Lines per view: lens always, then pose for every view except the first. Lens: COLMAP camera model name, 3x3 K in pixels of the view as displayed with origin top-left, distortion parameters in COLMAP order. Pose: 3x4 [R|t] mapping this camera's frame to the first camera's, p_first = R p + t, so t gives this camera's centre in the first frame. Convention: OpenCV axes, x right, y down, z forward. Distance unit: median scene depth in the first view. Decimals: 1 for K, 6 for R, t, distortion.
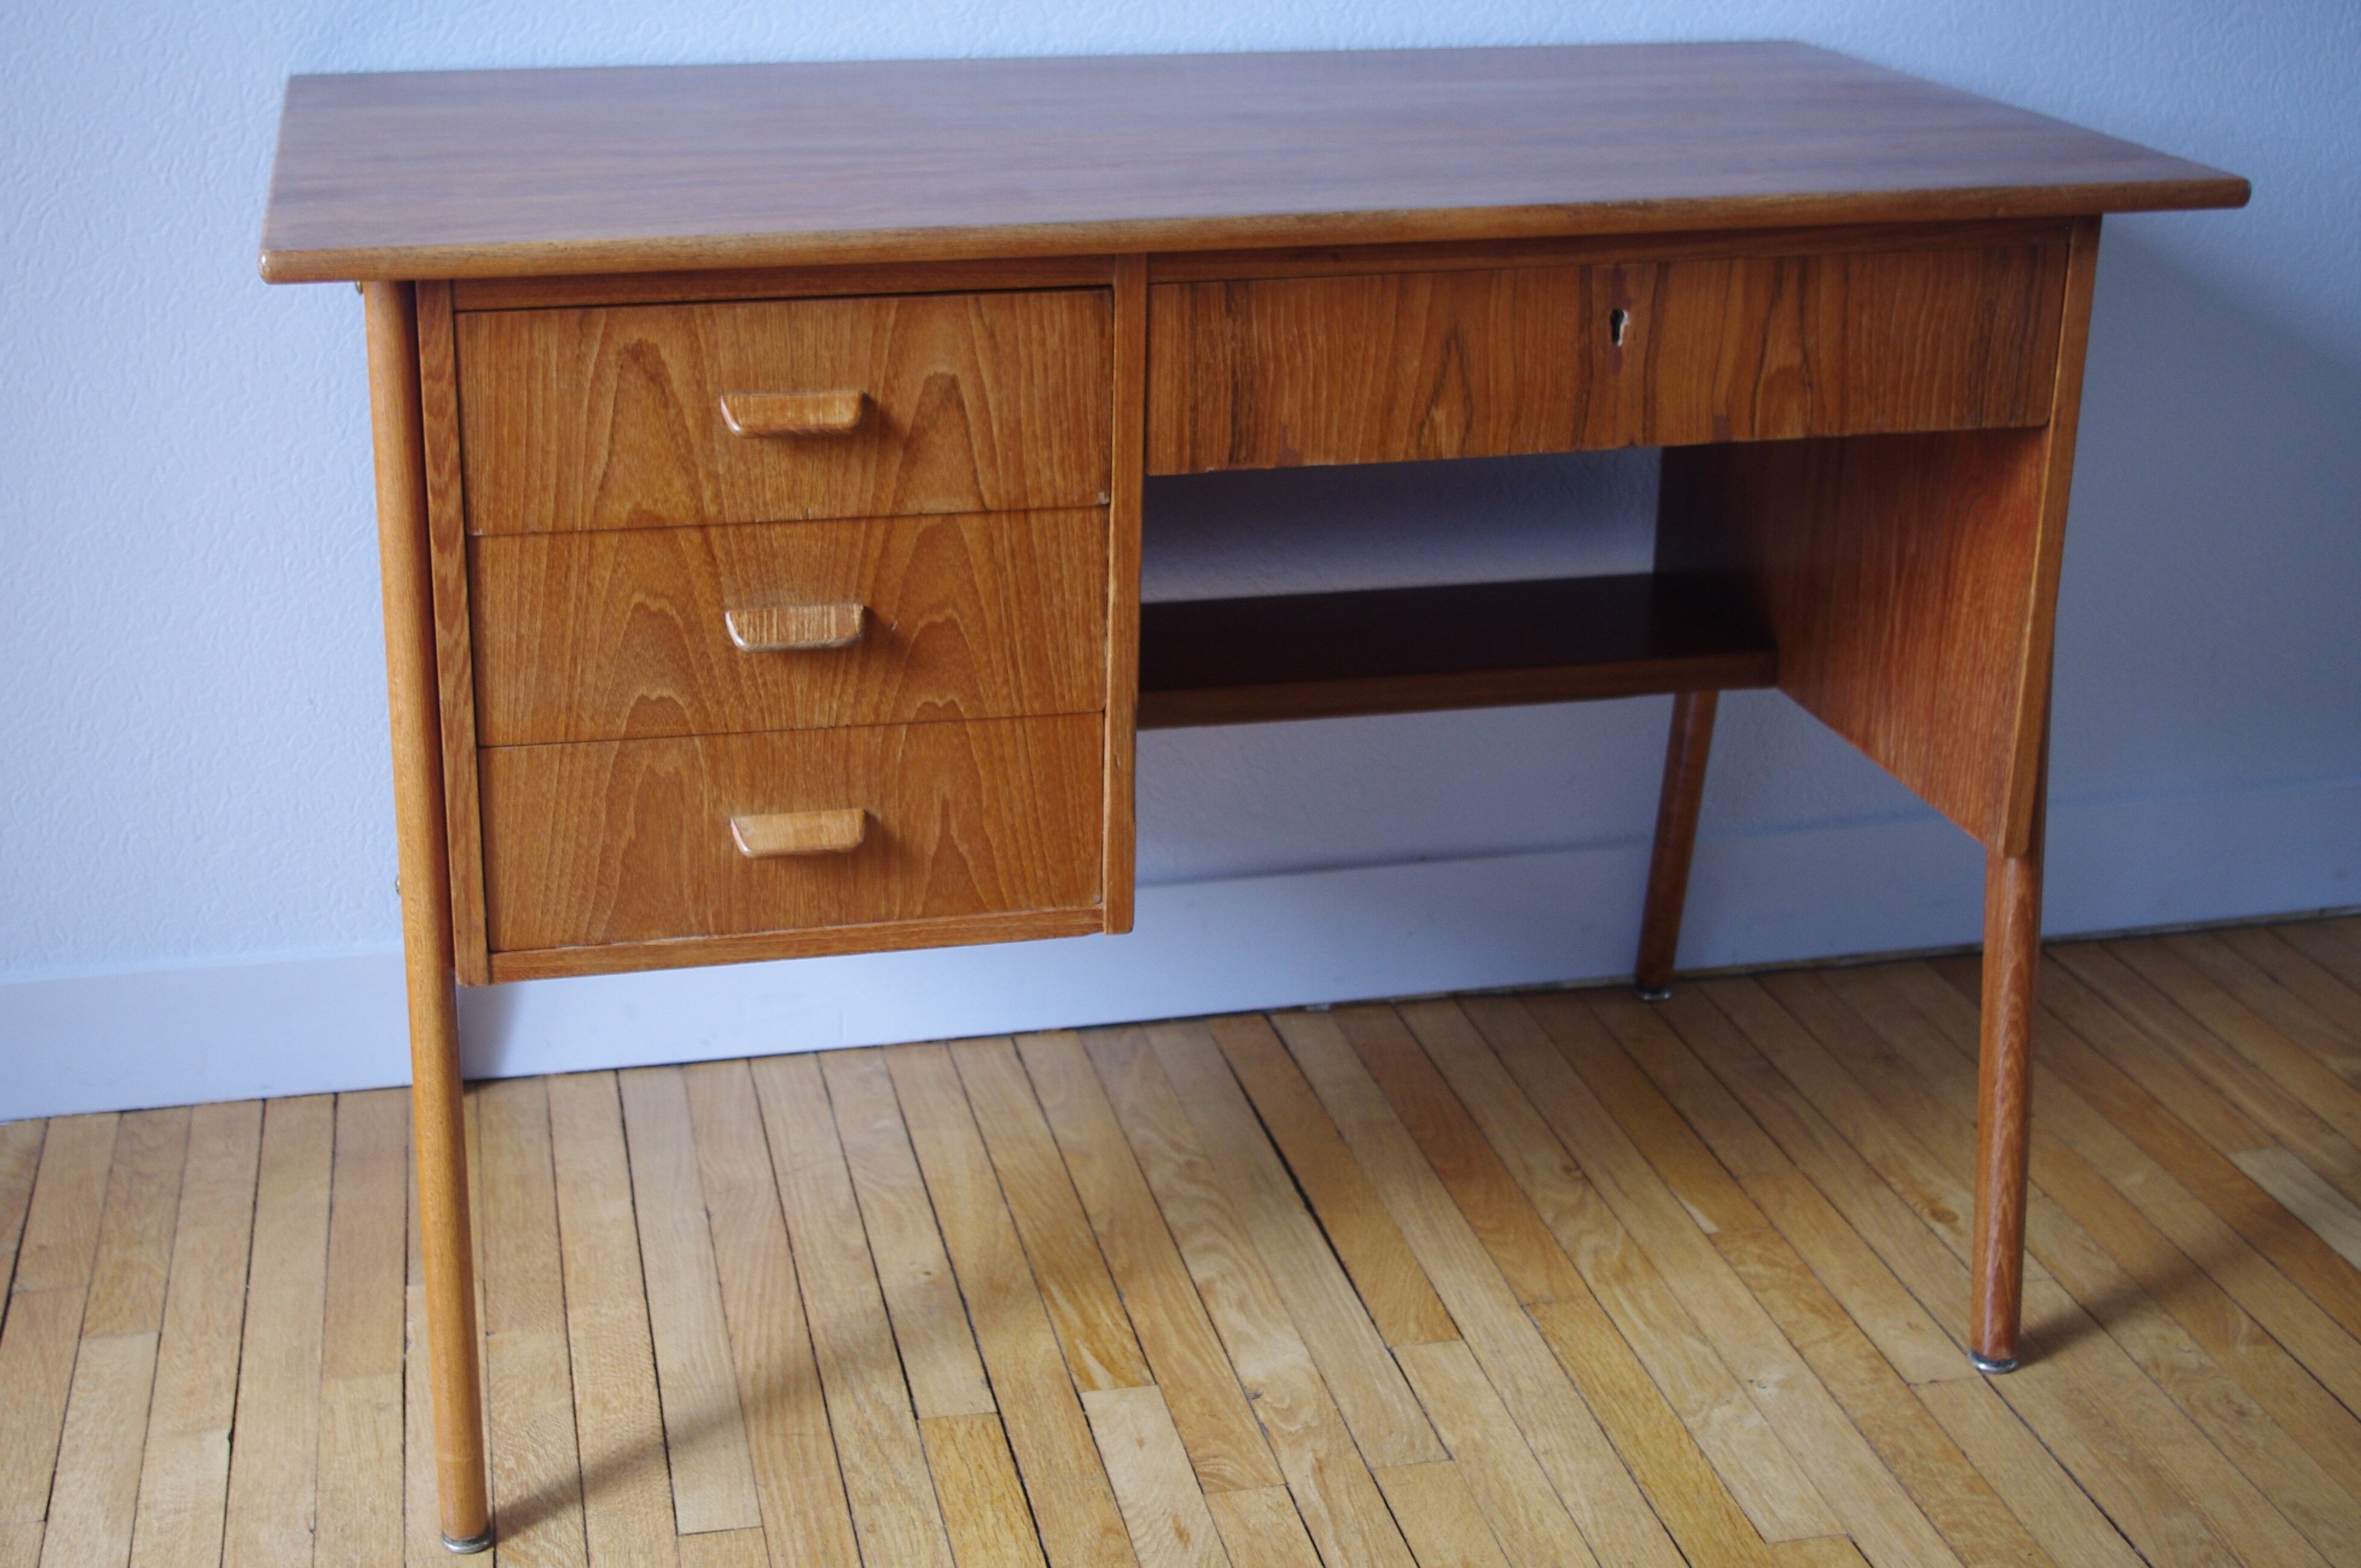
lens RADIAL K [[3287.5, 0, 1180.5], [0, 3287.5, 784.0], [0, 0, 1]] dist [-0.083861, 0.001959]
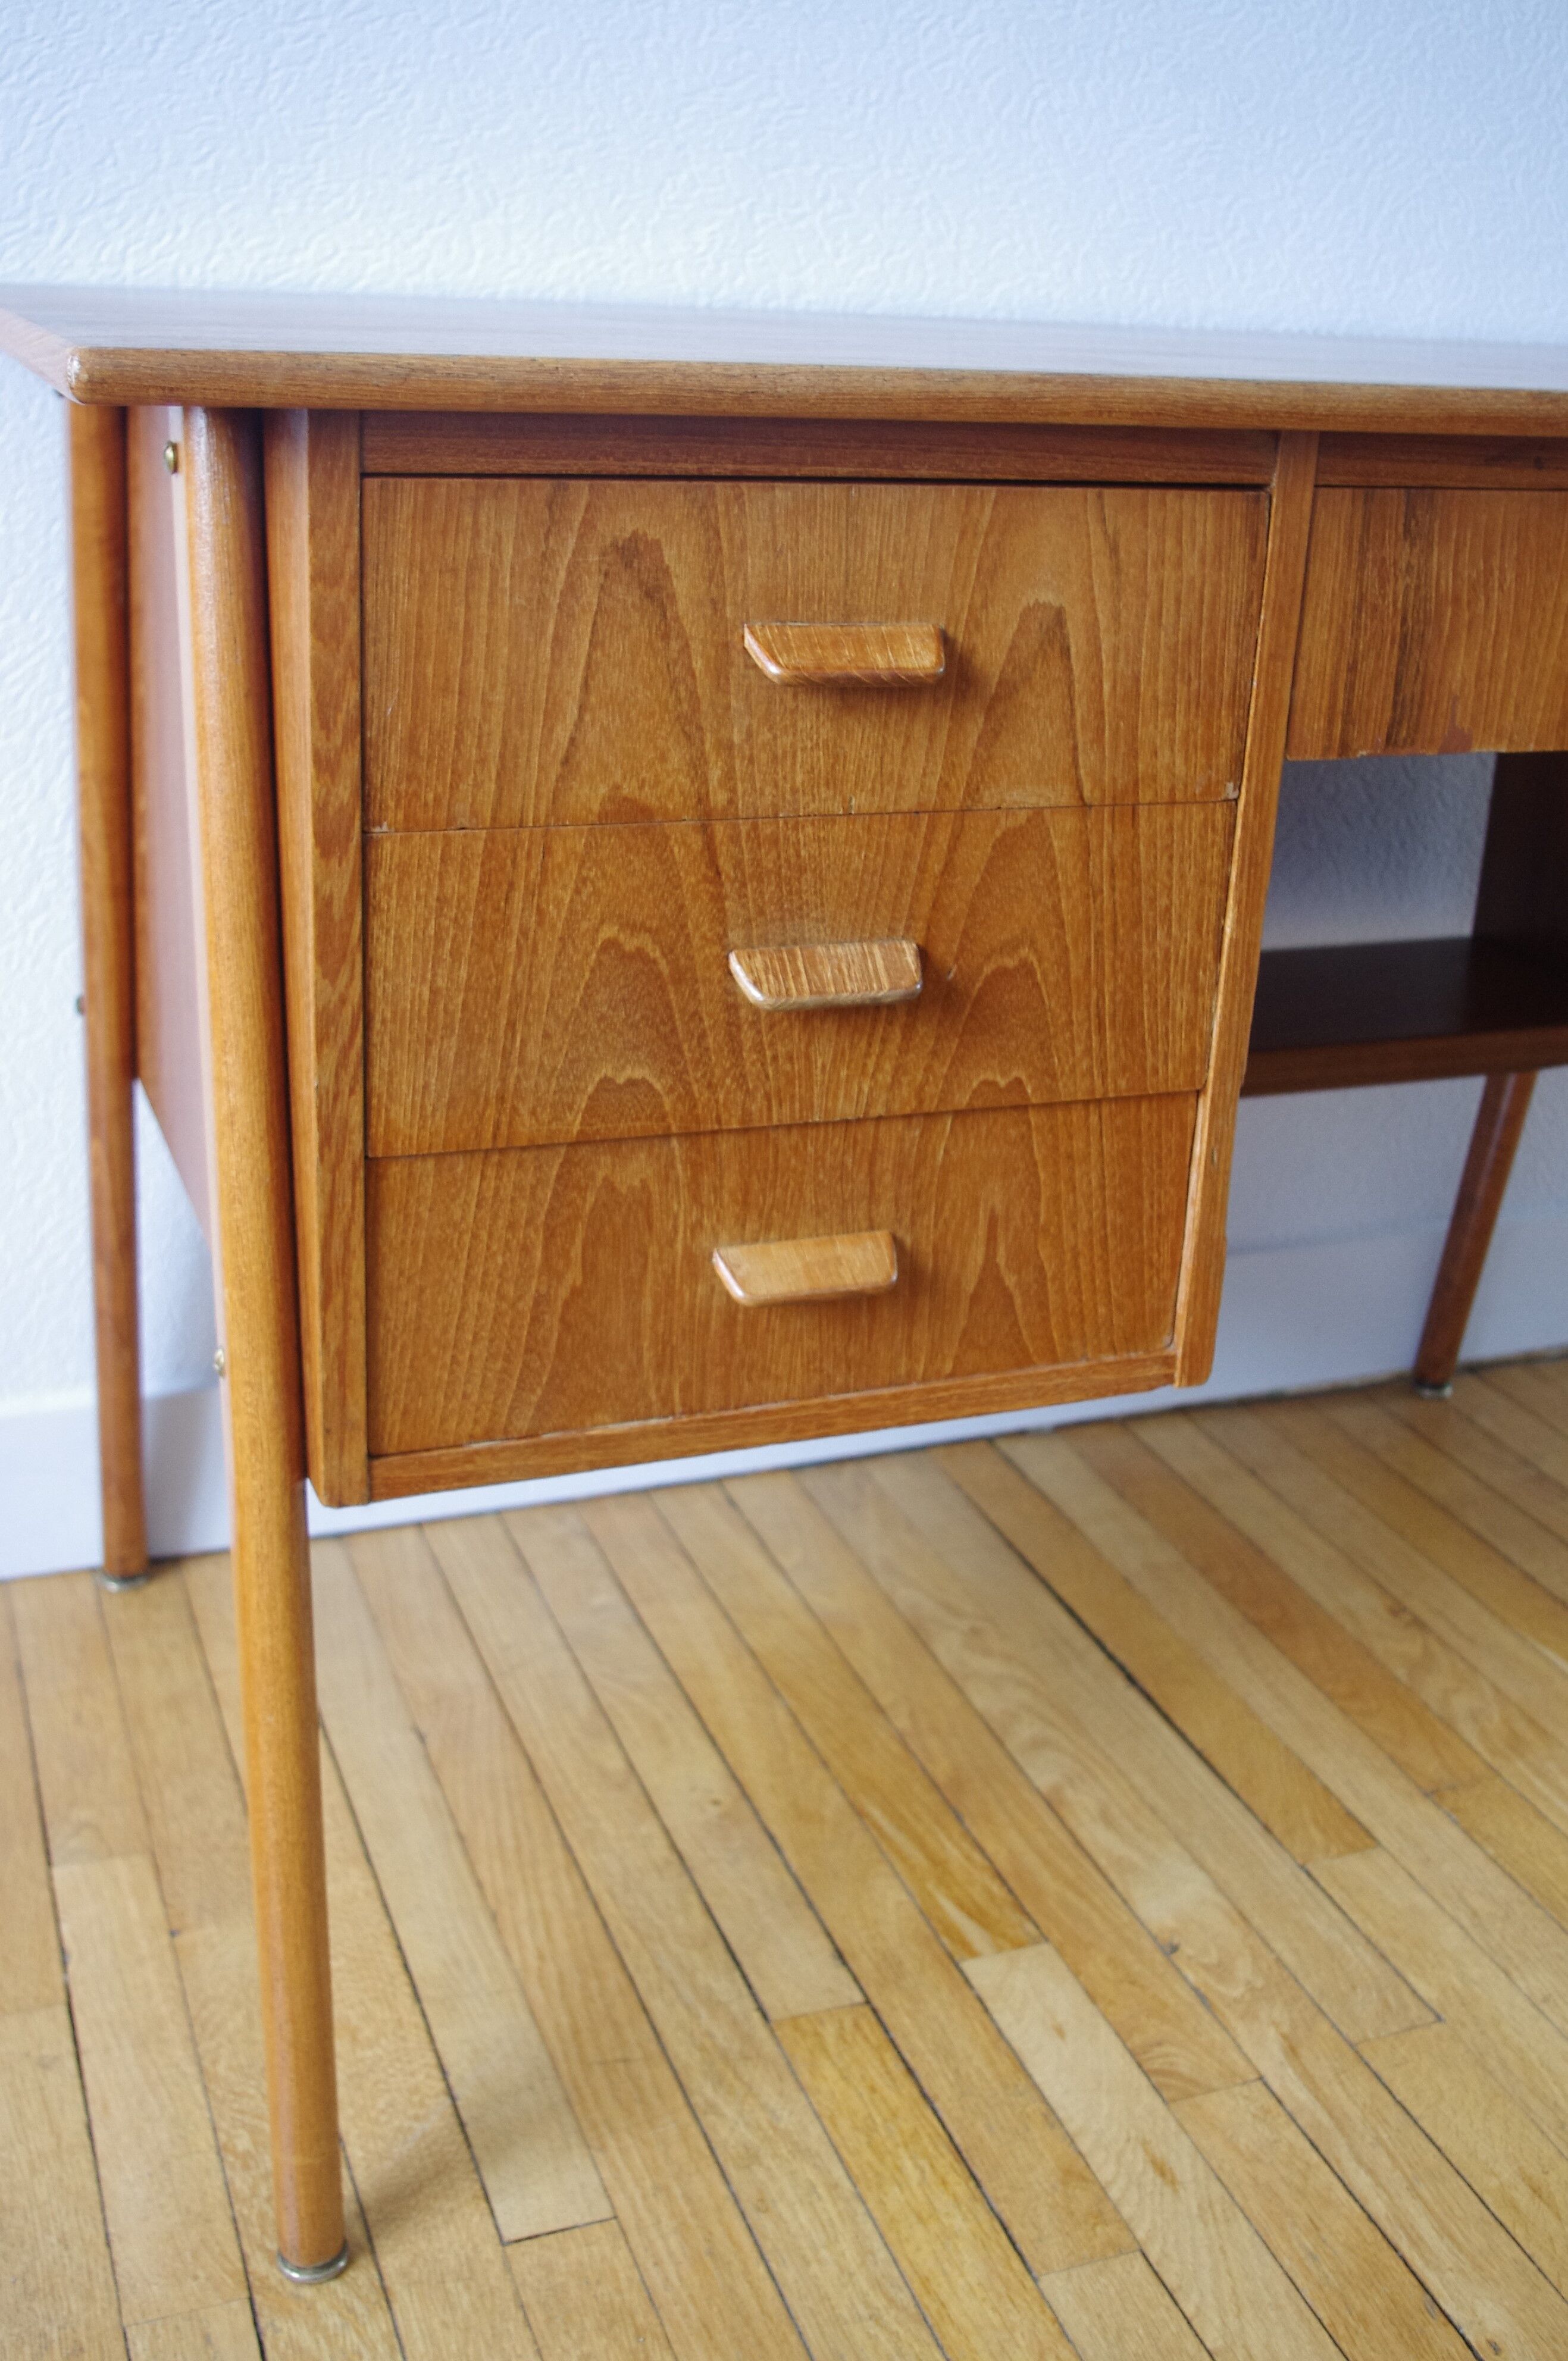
lens RADIAL K [[2690.4, 0, 979.6], [0, 2690.4, 1242.9], [0, 0, 1]] dist [-0.091508, 0.046021]
pose [[0.980477, -0.031342, 0.194120, -0.197579], [0.027372, 0.999358, 0.023102, -0.003527], [-0.194719, -0.017338, 0.980706, 0.440482]]
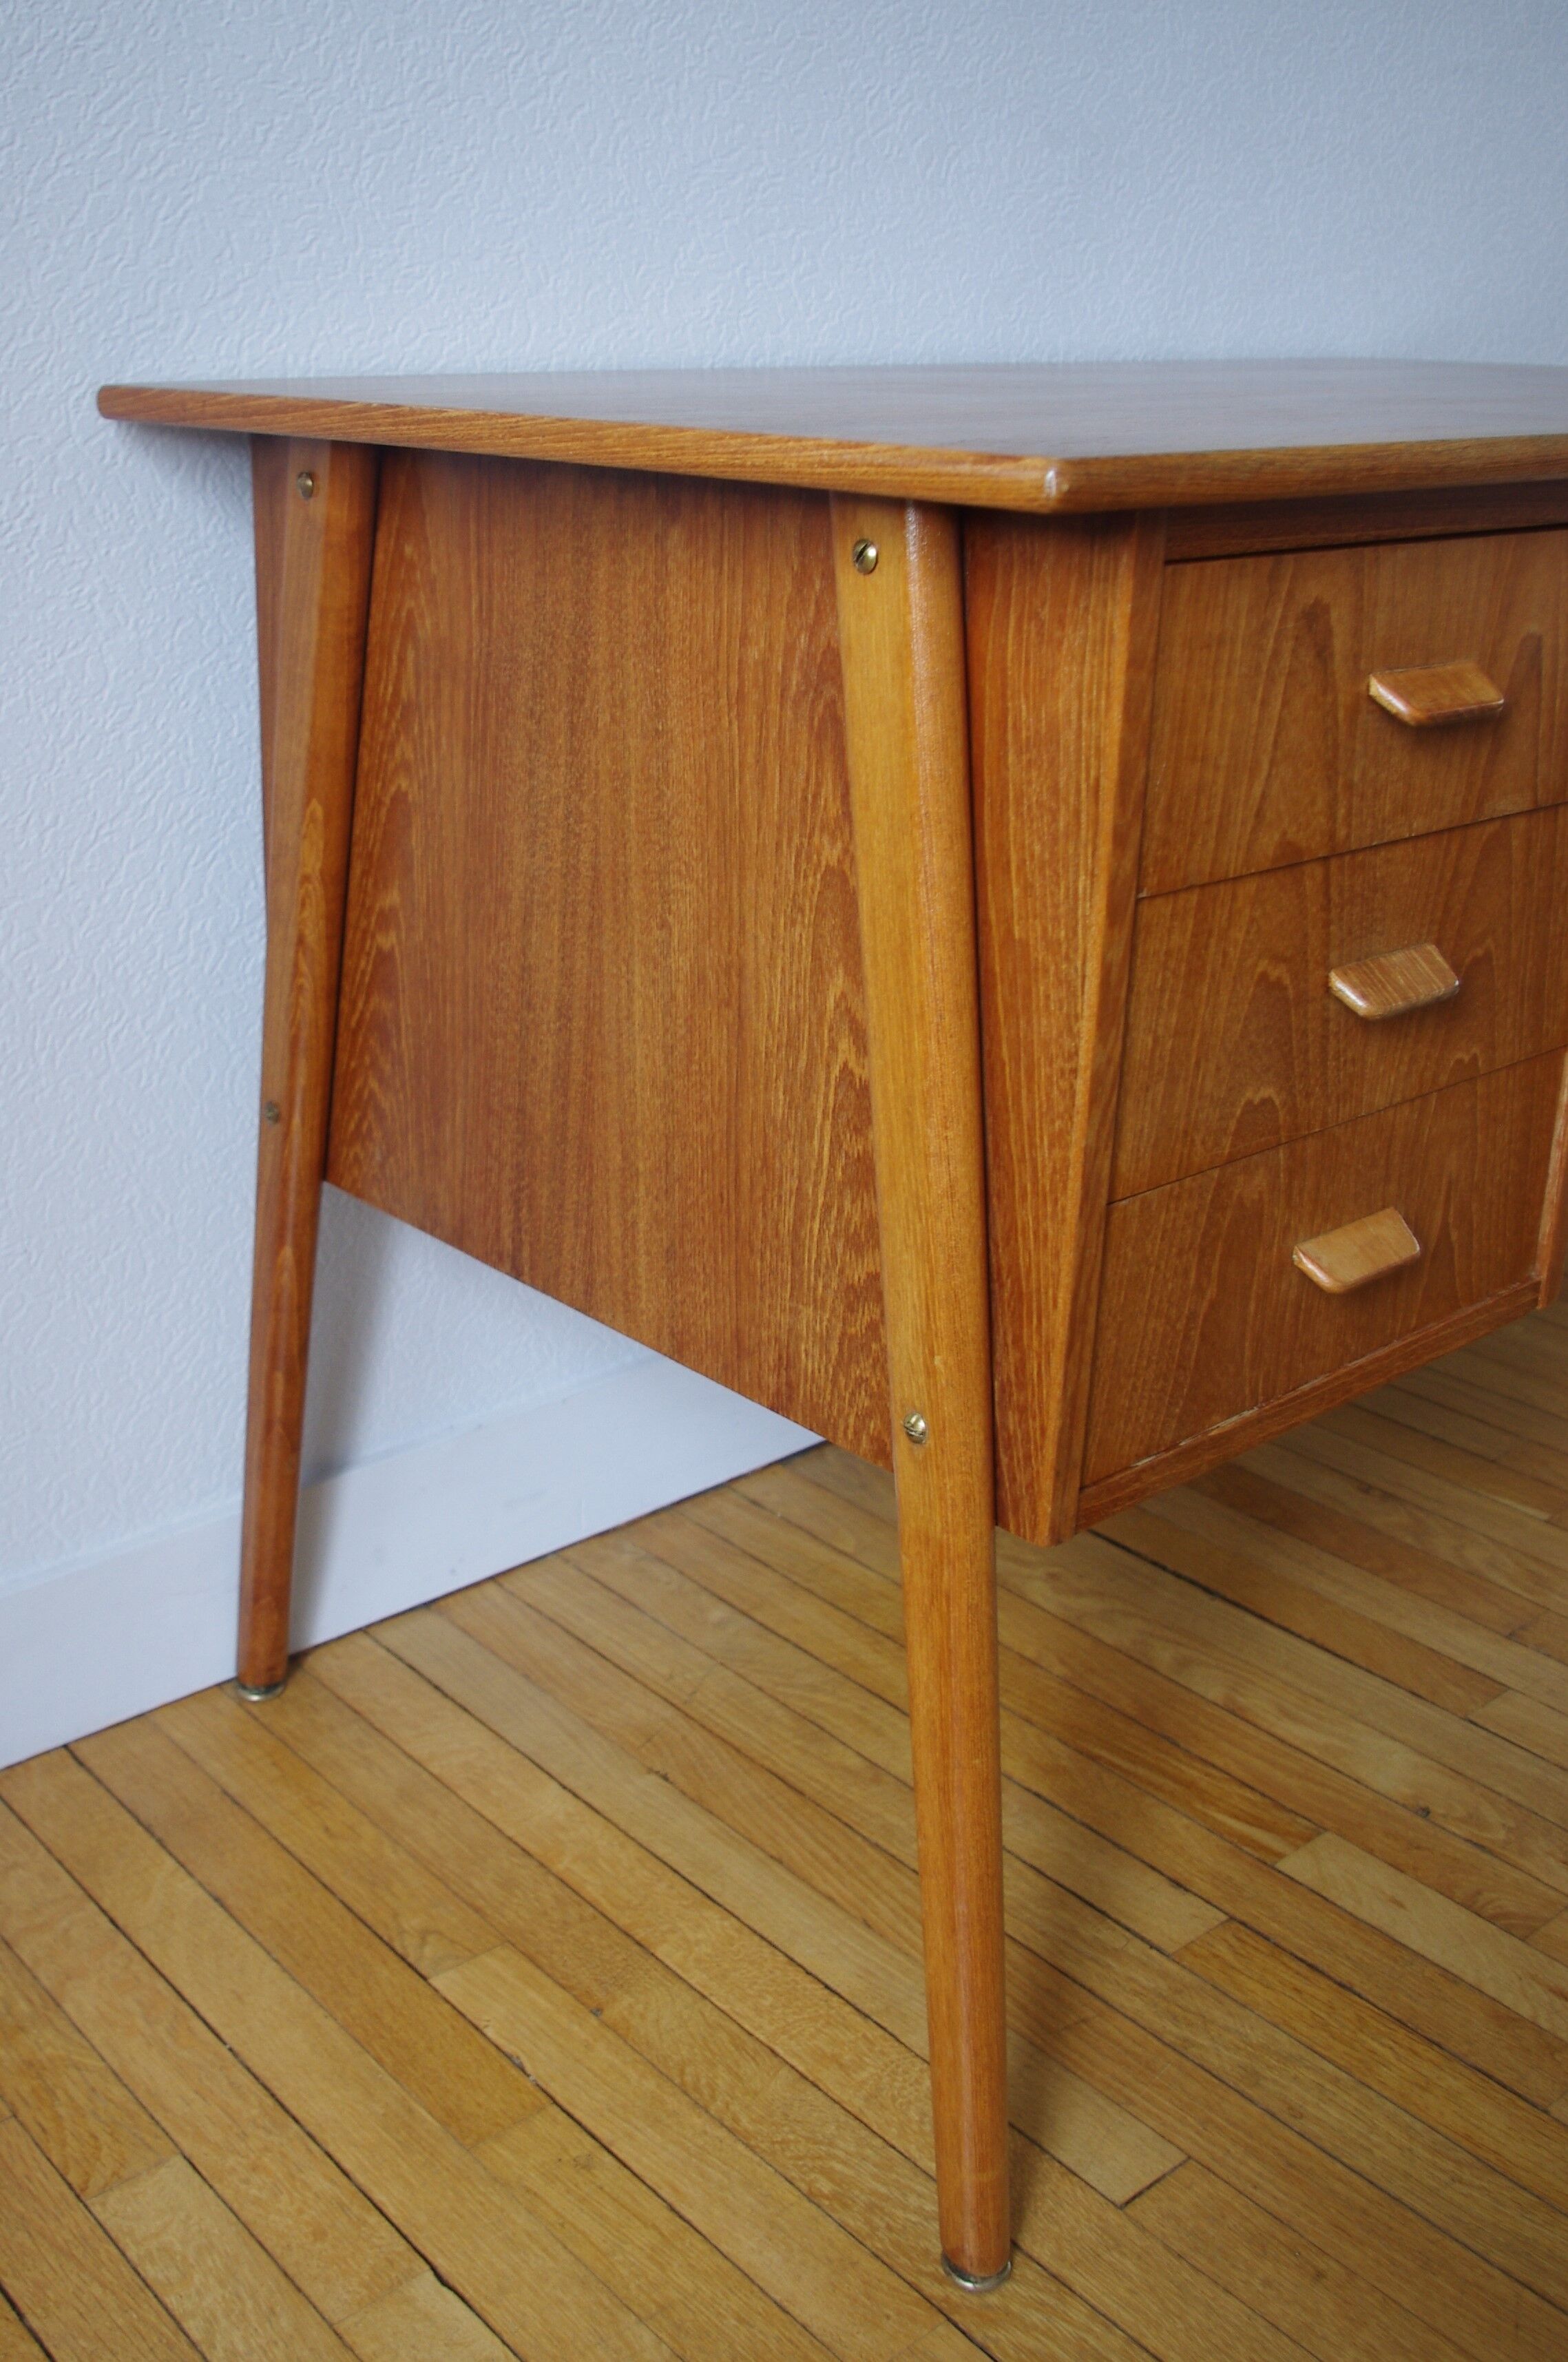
lens RADIAL K [[2561.3, 0, 784.0], [0, 2561.3, 1181.0], [0, 0, 1]] dist [-0.029336, -0.161008]
pose [[0.870706, -0.167617, 0.462359, -0.524090], [0.166005, 0.985120, 0.044515, -0.052126], [-0.462941, 0.037994, 0.885575, 0.542262]]
